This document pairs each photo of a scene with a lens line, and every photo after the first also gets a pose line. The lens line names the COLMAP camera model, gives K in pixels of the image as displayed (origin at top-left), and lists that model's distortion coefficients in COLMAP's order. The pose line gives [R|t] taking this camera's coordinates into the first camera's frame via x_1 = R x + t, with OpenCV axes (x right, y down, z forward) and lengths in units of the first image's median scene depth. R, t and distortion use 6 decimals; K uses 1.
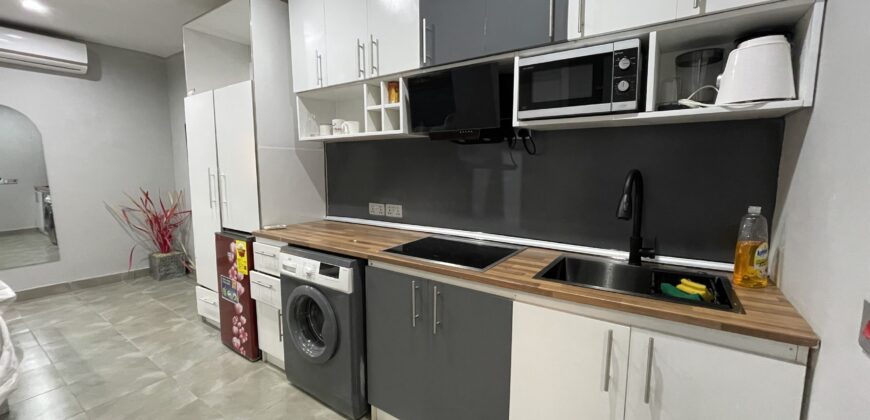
lens RADIAL K [[350.4, 0, 432.3], [0, 350.4, 205.5], [0, 0, 1]] dist [-0.003494, -0.000498]
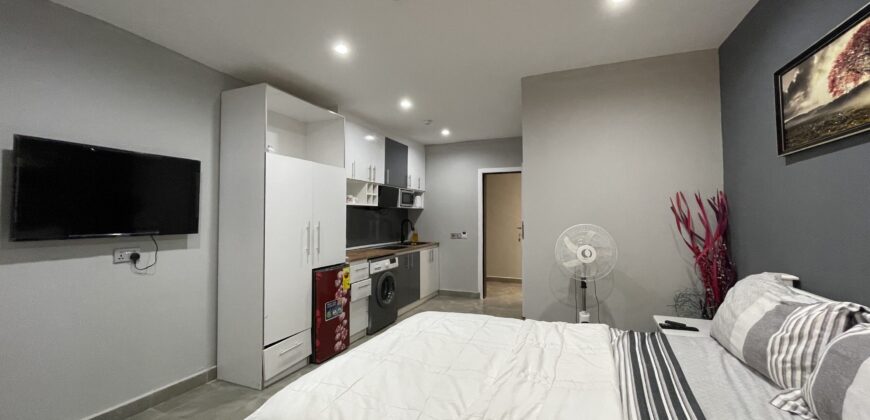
lens RADIAL K [[350.9, 0, 436.7], [0, 350.9, 209.9], [0, 0, 1]] dist [-0.005999, 0.001855]
pose [[-0.214441, 0.014430, 0.976630, -2.263801], [0.103249, 0.994624, 0.007974, -0.130738], [-0.971264, 0.102546, -0.214778, 0.967171]]
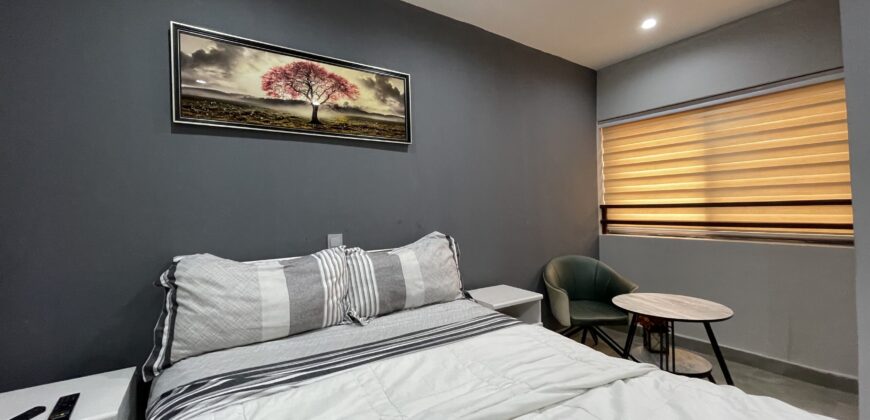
lens RADIAL K [[350.9, 0, 432.3], [0, 350.9, 205.0], [0, 0, 1]] dist [-0.005999, 0.001855]
pose [[-0.366885, -0.003014, -0.930261, -1.134788], [-0.079517, 0.996436, 0.028132, -0.056371], [0.926861, 0.084293, -0.365818, 0.752616]]
